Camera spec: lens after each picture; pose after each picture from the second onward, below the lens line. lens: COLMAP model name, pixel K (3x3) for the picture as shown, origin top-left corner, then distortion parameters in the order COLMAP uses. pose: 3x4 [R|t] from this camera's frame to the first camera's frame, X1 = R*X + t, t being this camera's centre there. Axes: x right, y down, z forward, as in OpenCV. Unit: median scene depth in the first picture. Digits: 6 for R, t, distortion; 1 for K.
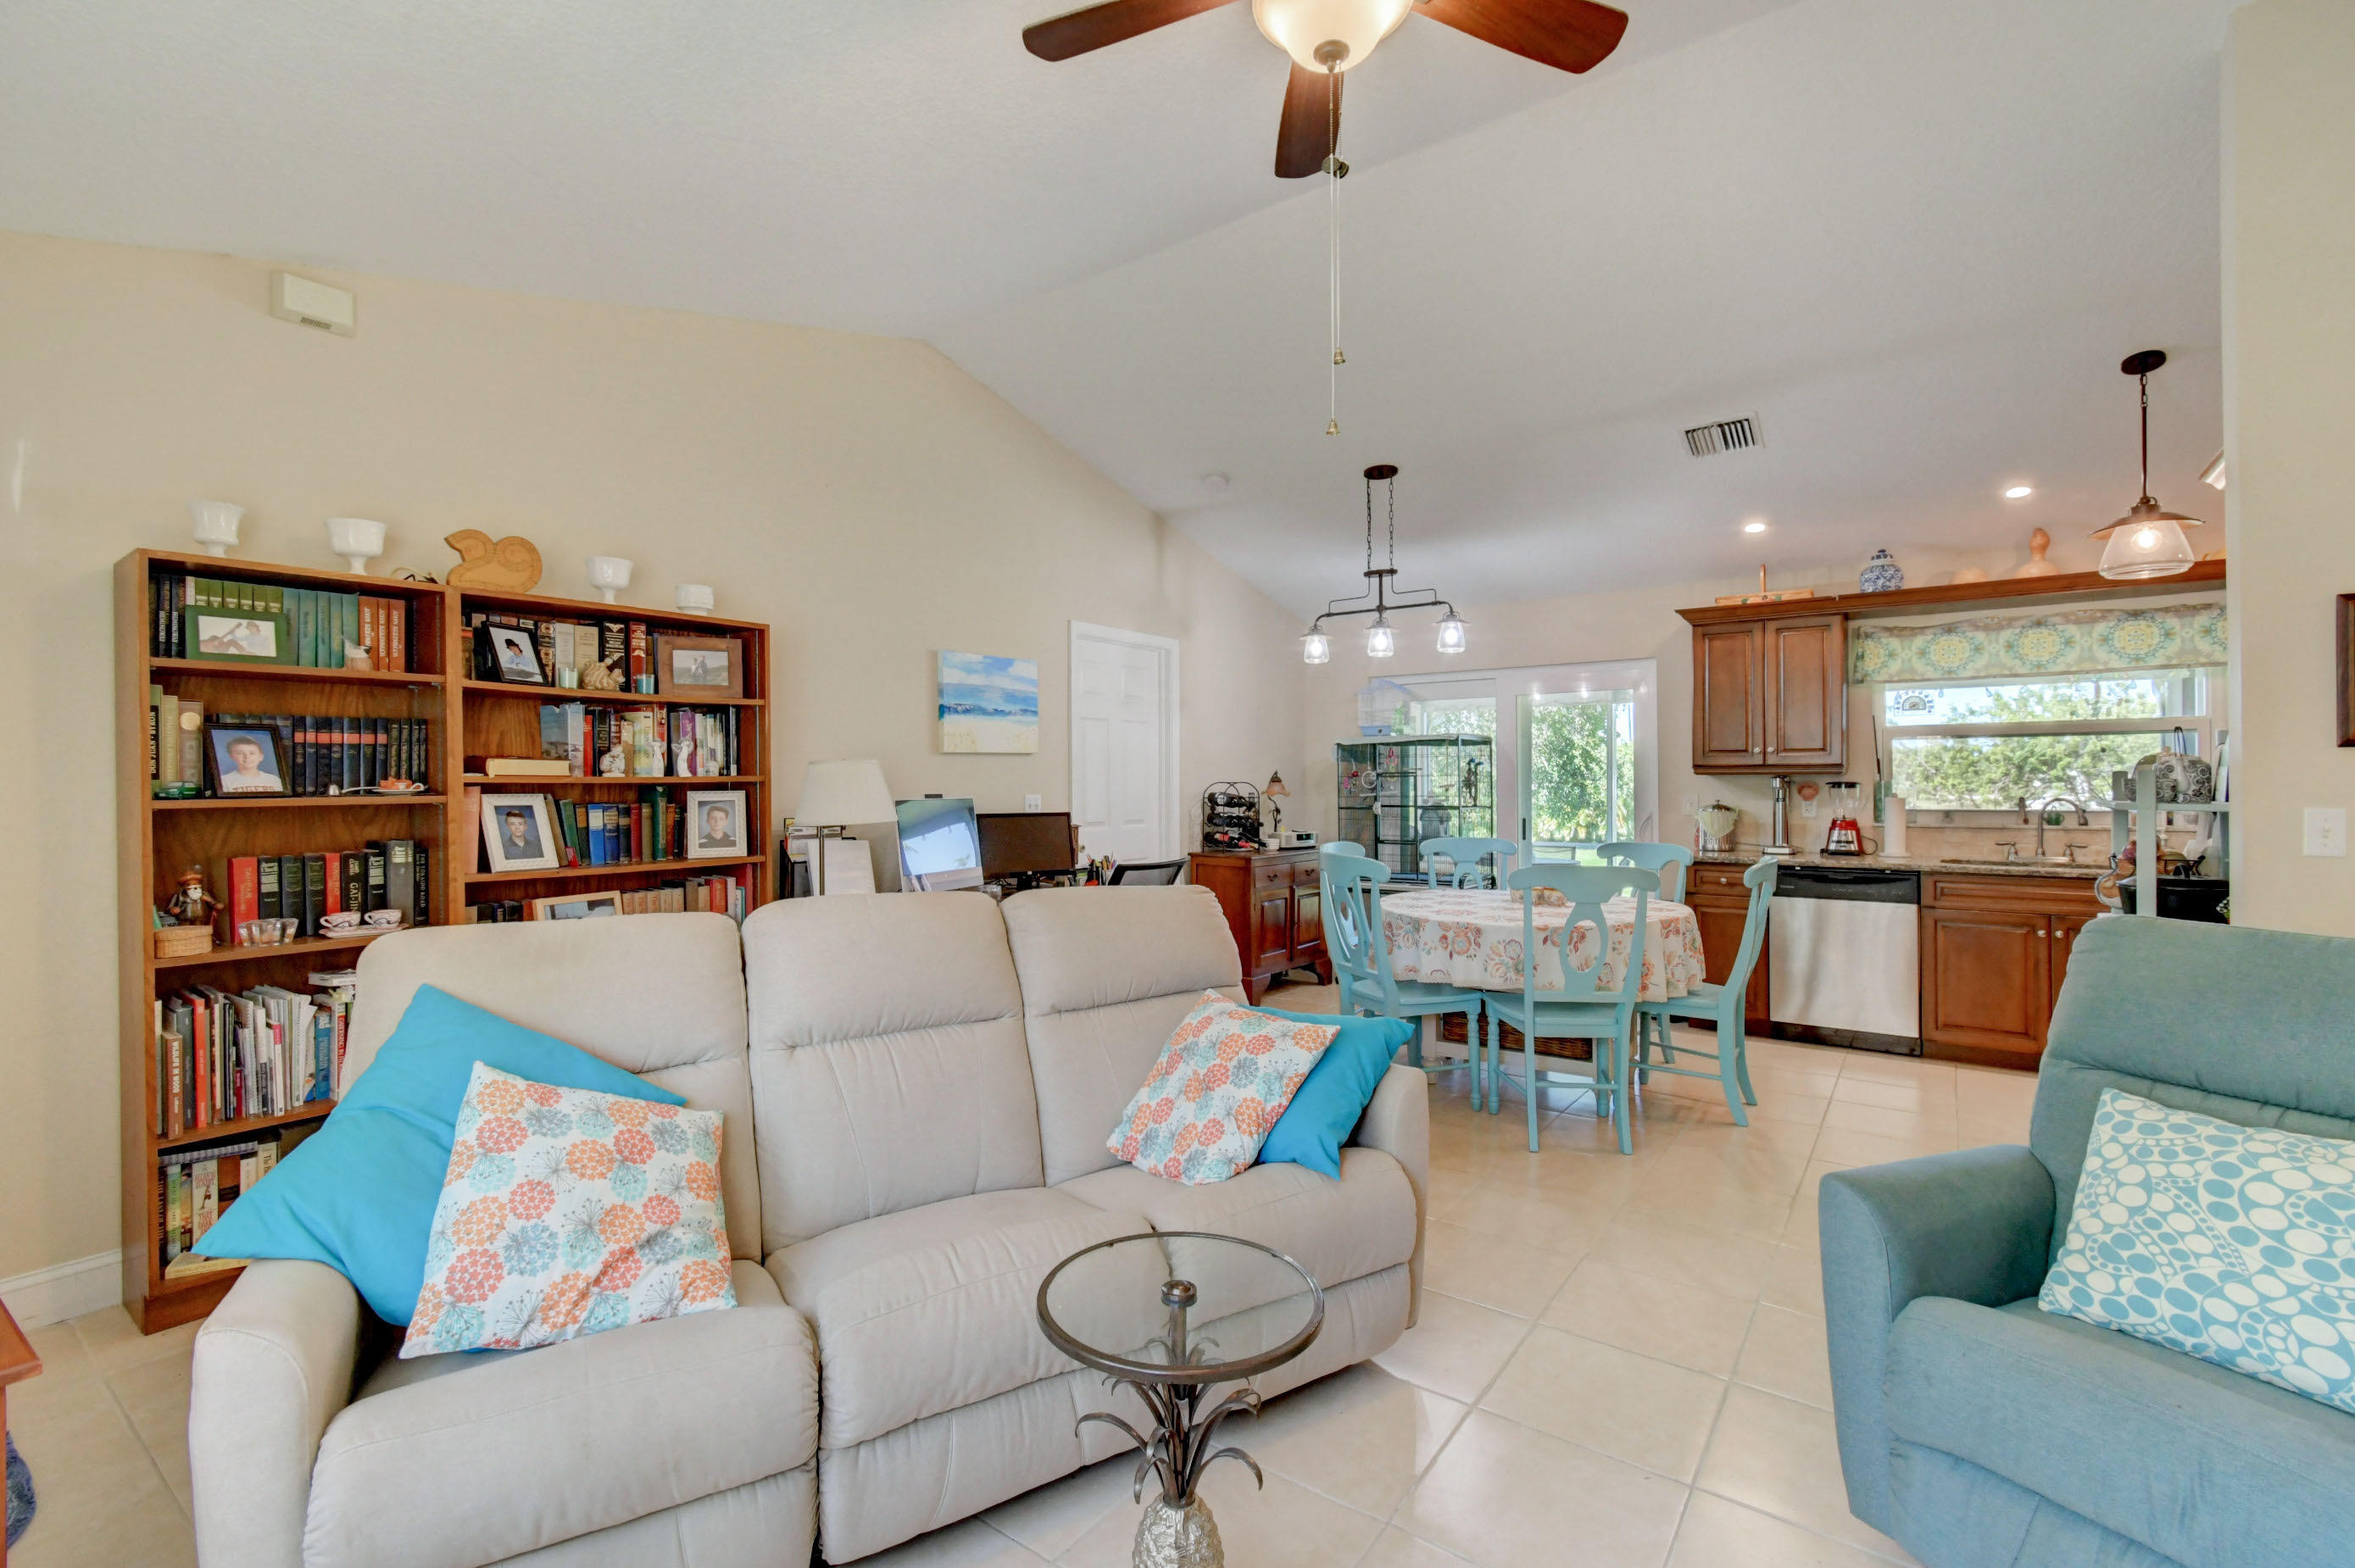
lens RADIAL K [[1056.1, 0, 1167.5], [0, 1056.1, 774.8], [0, 0, 1]] dist [0.009563, -0.005111]
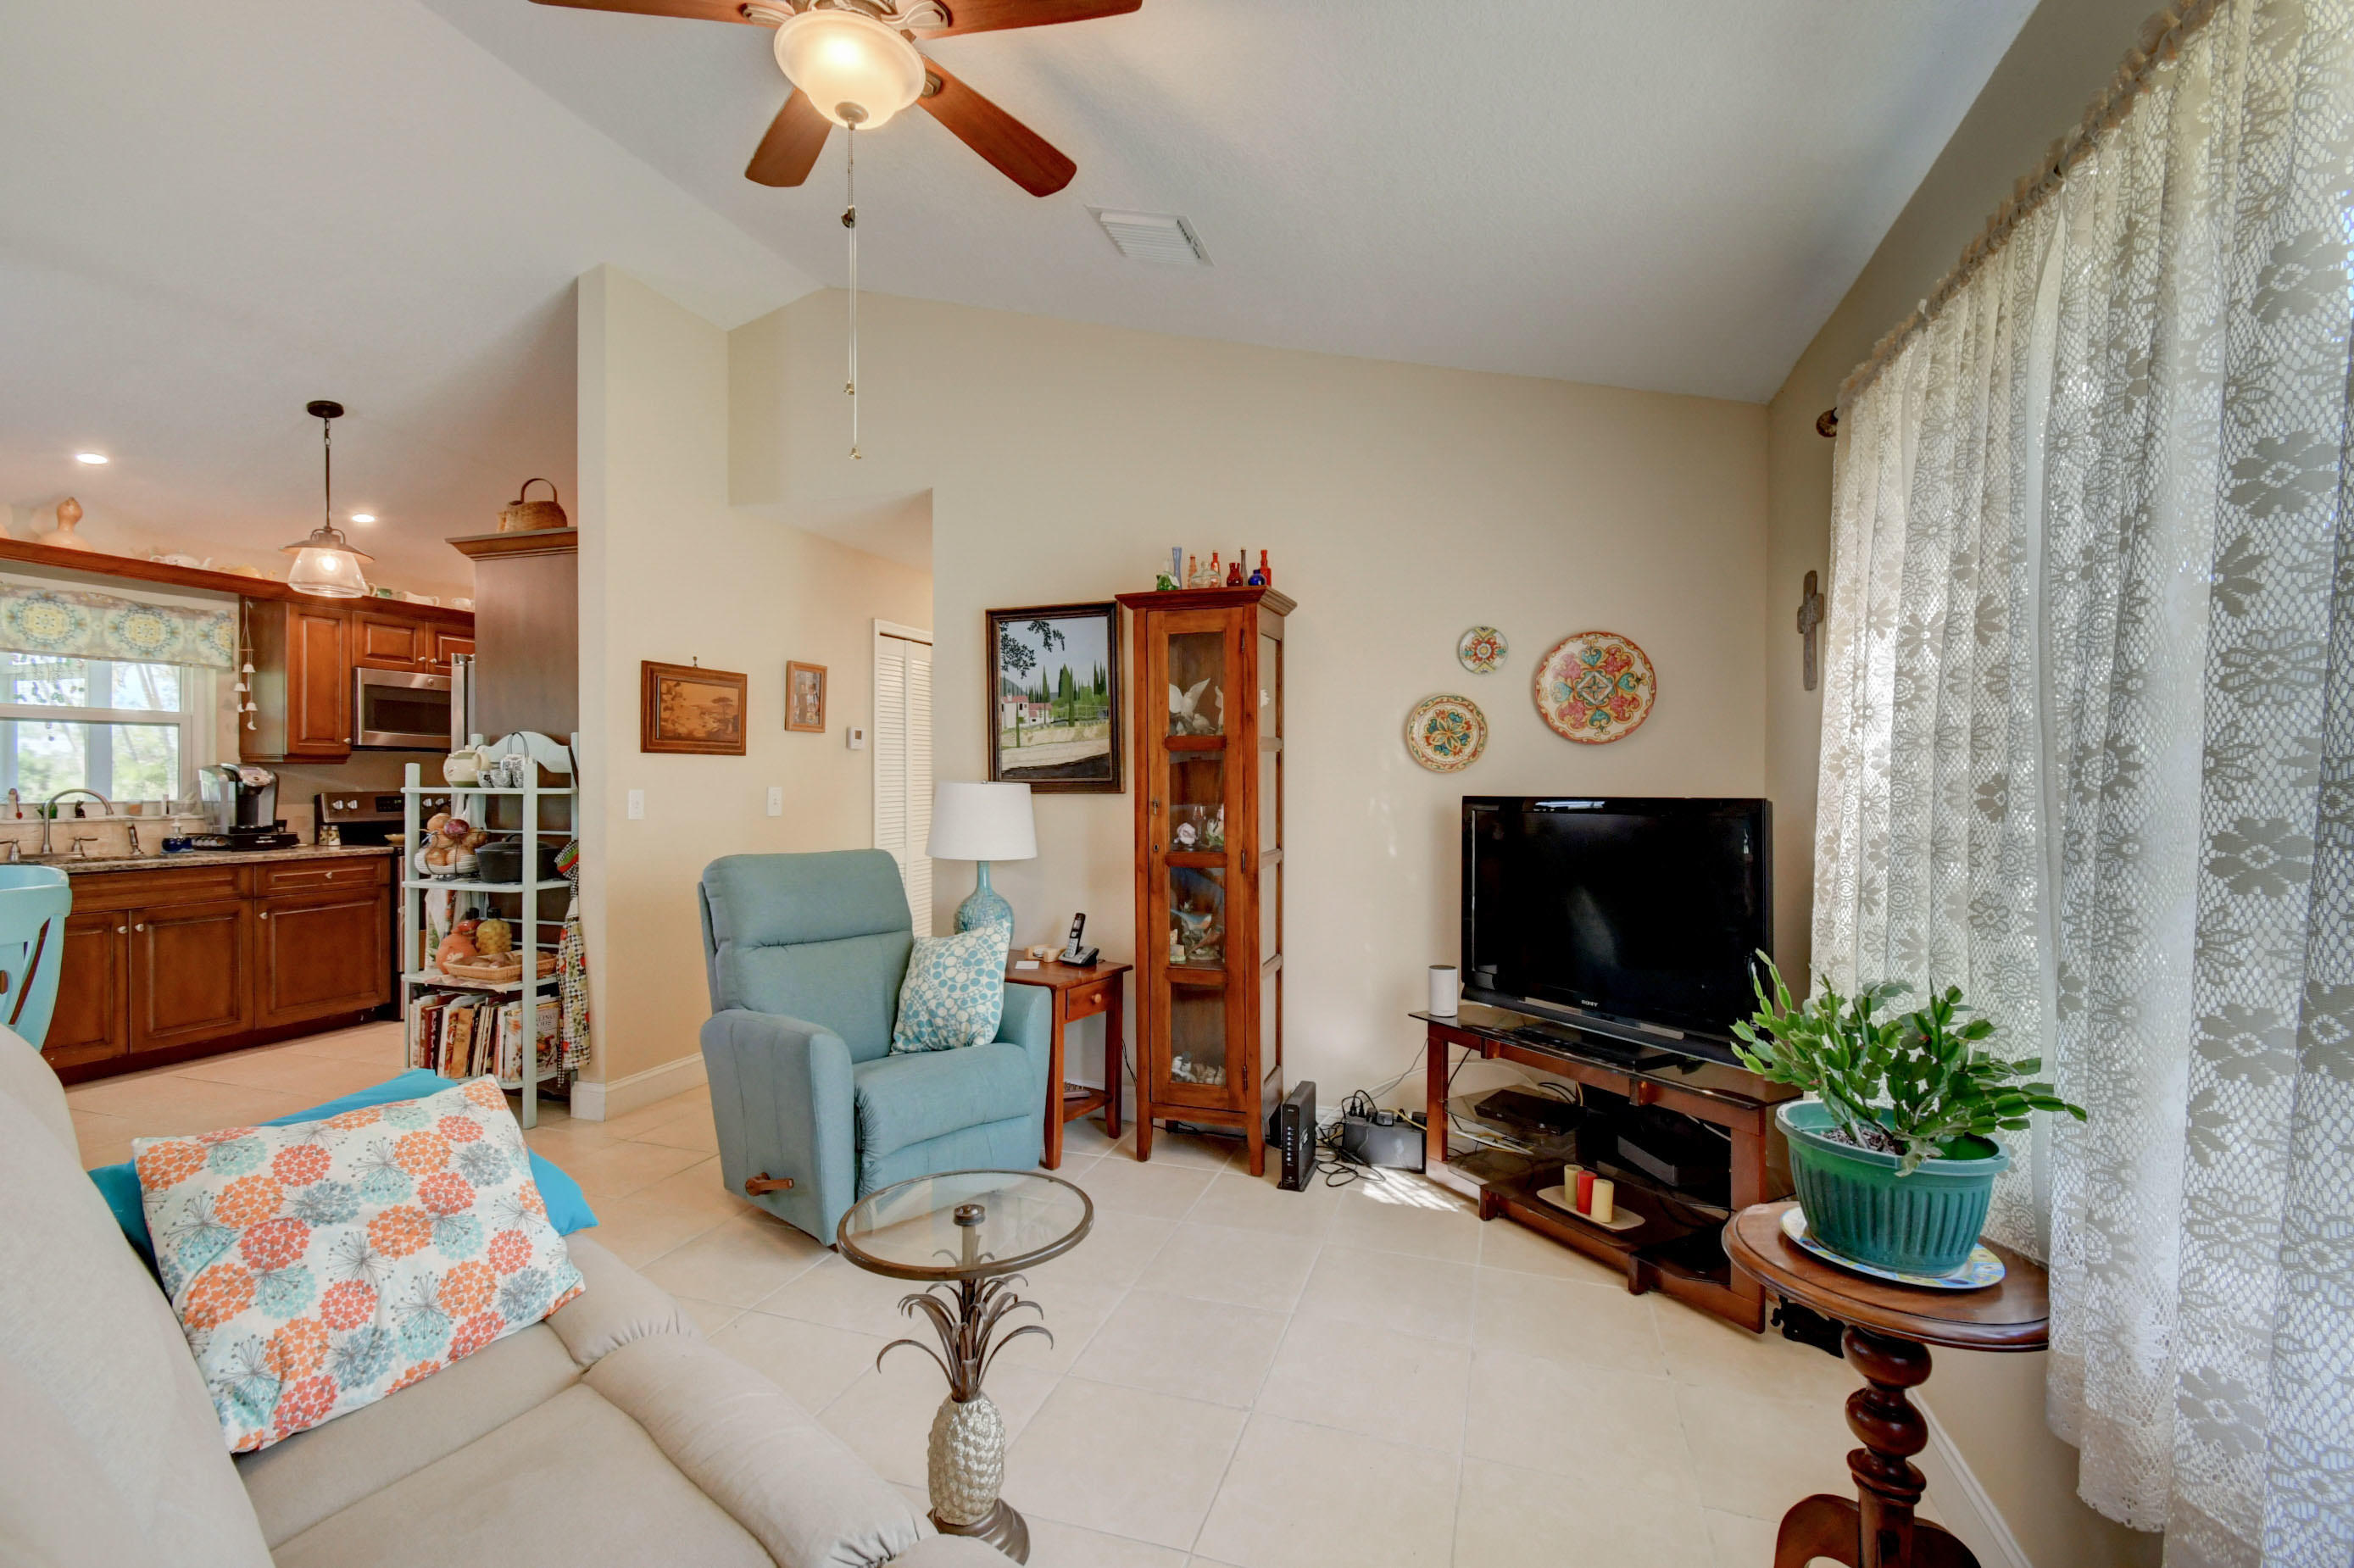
lens RADIAL K [[1041.9, 0, 1177.0], [0, 1041.9, 784.0], [0, 0, 1]] dist [0.004563, -0.002959]
pose [[-0.310178, -0.002783, 0.950674, -0.326145], [-0.010423, 0.999946, -0.000474, 0.007252], [-0.950621, -0.010056, -0.310190, 0.347304]]
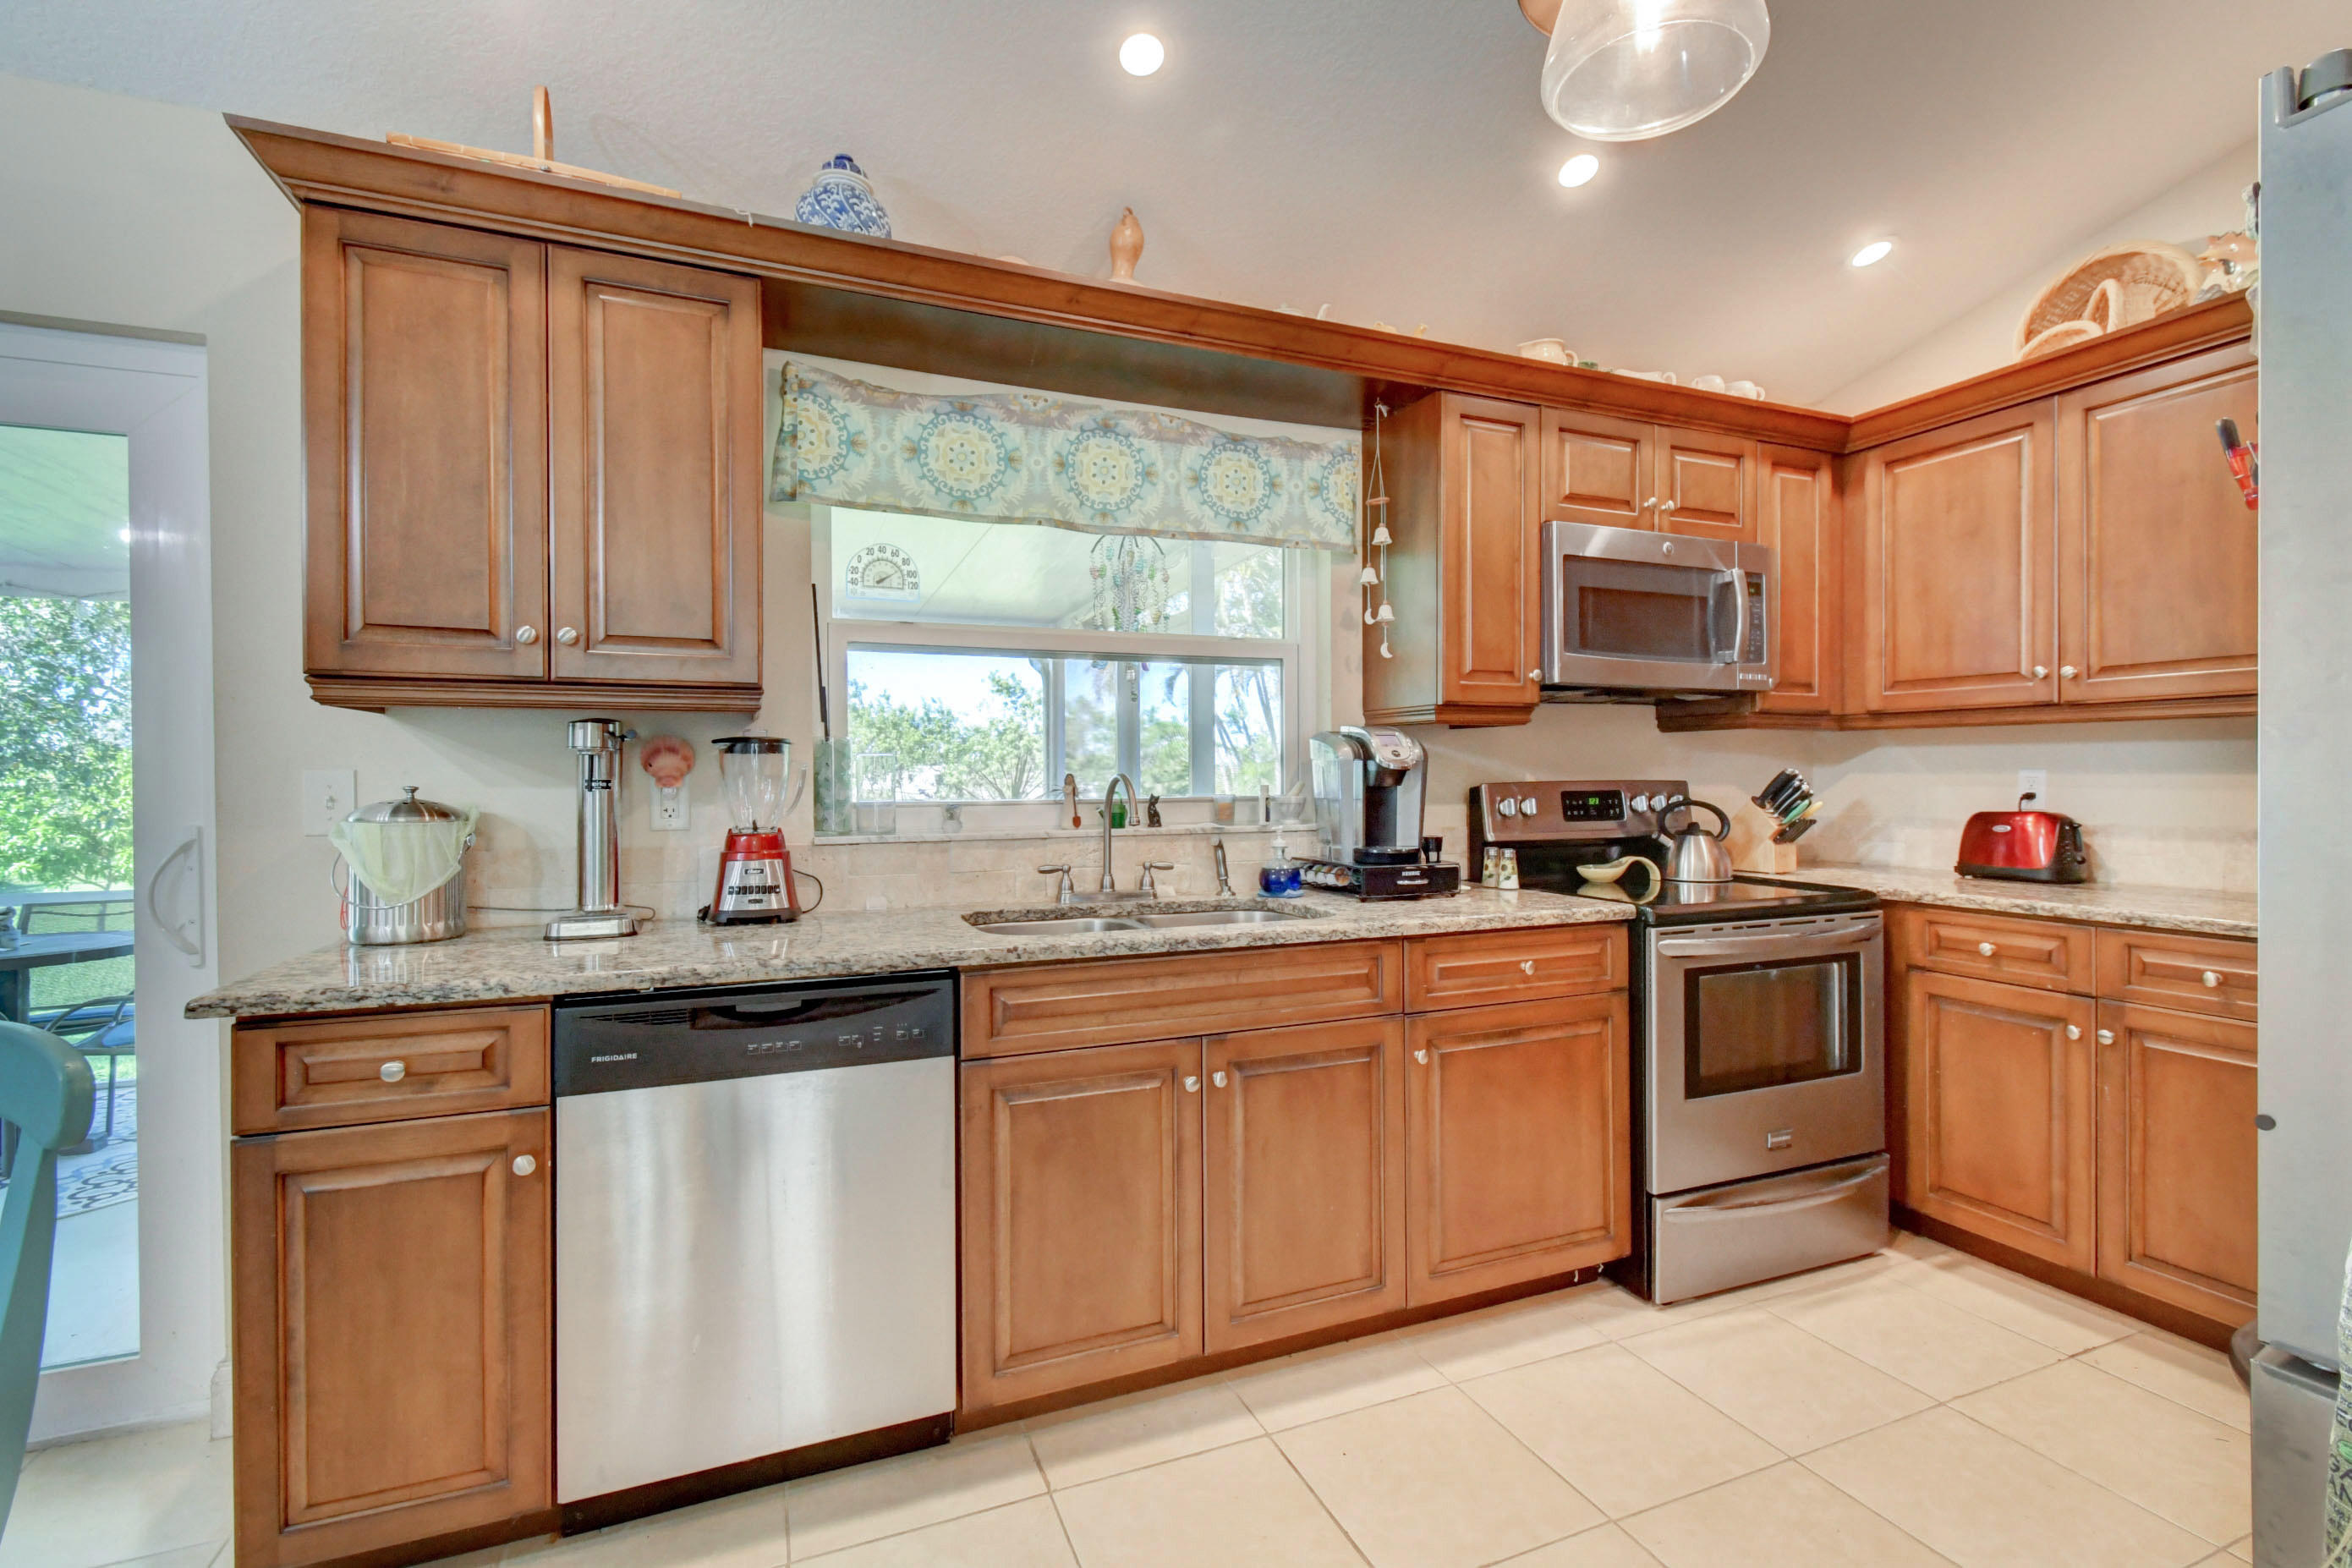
lens RADIAL K [[1038.7, 0, 1178.2], [0, 1038.7, 781.7], [0, 0, 1]] dist [0.005897, -0.001236]
pose [[0.521157, -0.002301, 0.853457, 0.411939], [-0.003273, 0.999984, 0.004695, 0.021991], [-0.853454, -0.005240, 0.521141, 0.701028]]
